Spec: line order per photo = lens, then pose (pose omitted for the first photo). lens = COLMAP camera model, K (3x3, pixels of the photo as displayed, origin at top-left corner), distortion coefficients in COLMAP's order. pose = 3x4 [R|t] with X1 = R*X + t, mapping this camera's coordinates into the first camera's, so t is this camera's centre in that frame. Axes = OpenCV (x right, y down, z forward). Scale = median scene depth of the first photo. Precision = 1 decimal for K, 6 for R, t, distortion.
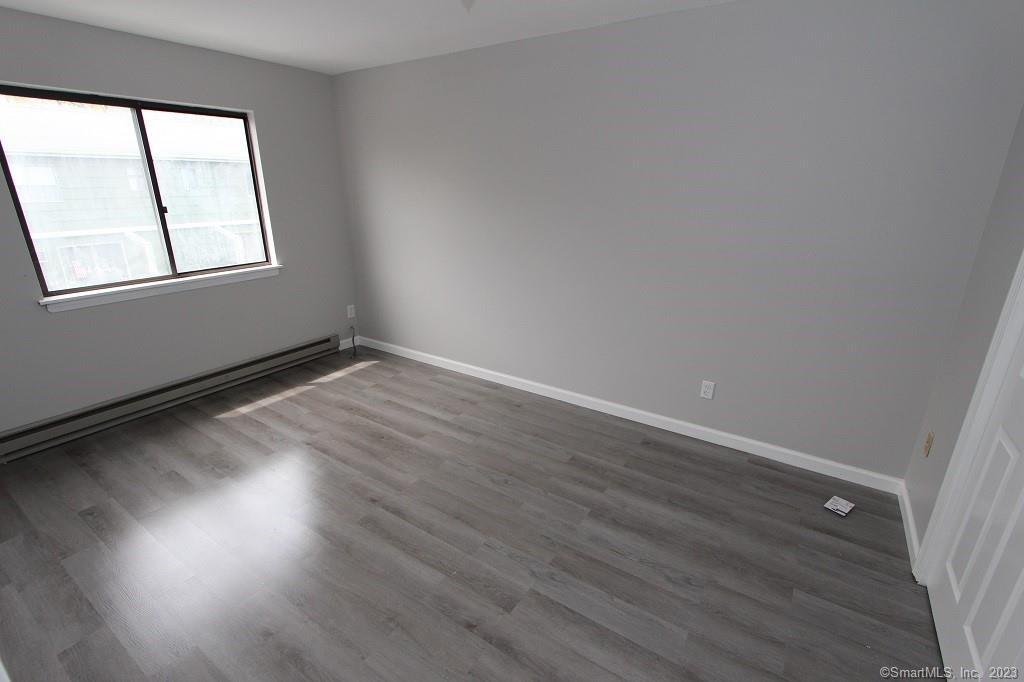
lens RADIAL K [[472.2, 0, 517.8], [0, 472.2, 350.9], [0, 0, 1]] dist [-0.017613, 0.003114]
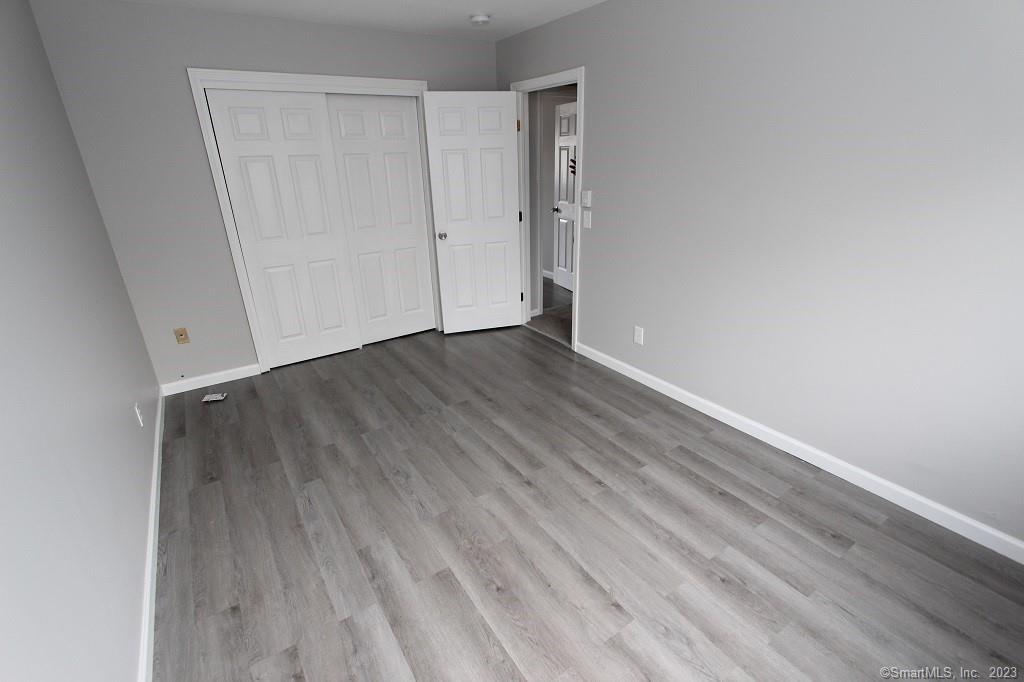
lens RADIAL K [[472.2, 0, 515.2], [0, 472.2, 343.2], [0, 0, 1]] dist [-0.017613, 0.003114]
pose [[-0.922442, -0.133911, 0.362171, -0.577396], [0.141223, 0.755959, 0.639204, -0.519366], [-0.359383, 0.640776, -0.678417, 1.438148]]
